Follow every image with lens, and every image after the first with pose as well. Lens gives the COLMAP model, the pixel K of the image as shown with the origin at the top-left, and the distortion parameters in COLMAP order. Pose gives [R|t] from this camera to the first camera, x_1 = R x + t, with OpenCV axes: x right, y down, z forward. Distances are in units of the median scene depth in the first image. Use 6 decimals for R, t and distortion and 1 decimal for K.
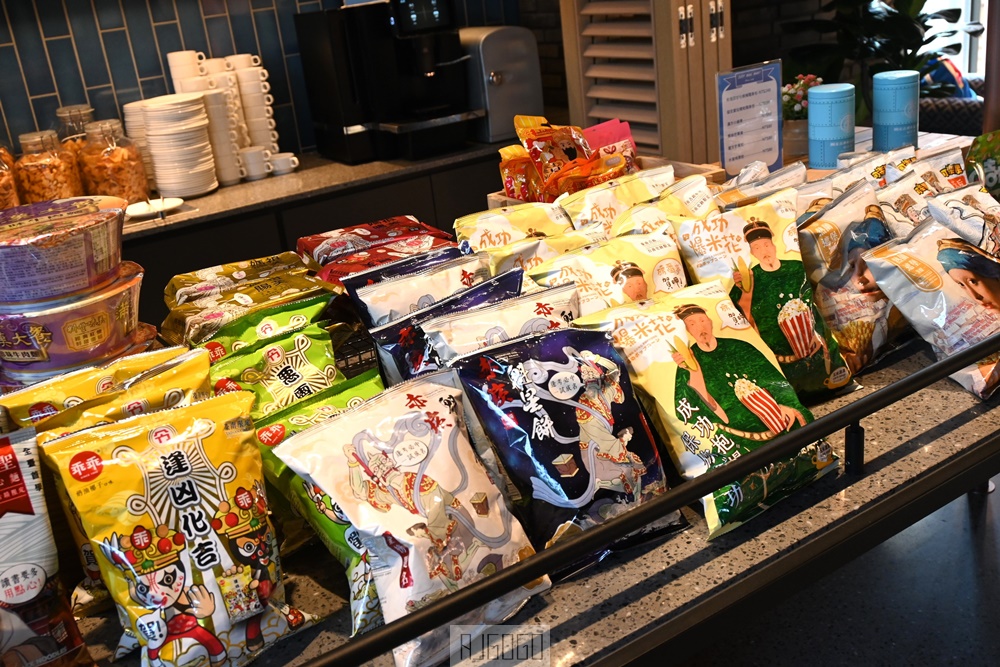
lens RADIAL K [[1041.4, 0, 499.4], [0, 1041.4, 335.2], [0, 0, 1]] dist [-0.013599, 0.000000]
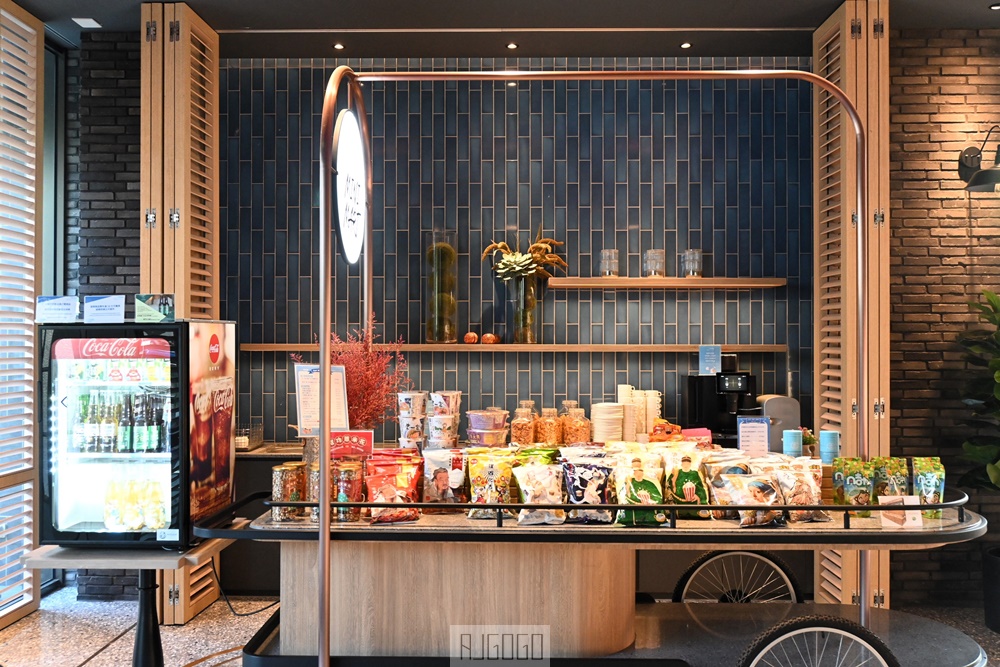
lens RADIAL K [[893.2, 0, 499.9], [0, 893.2, 335.2], [0, 0, 1]] dist [-0.000798, 0.000006]
pose [[0.817304, 0.108094, -0.565977, 1.466040], [-0.286396, 0.928531, -0.236235, 0.401425], [0.499992, 0.355169, 0.789850, -1.762868]]
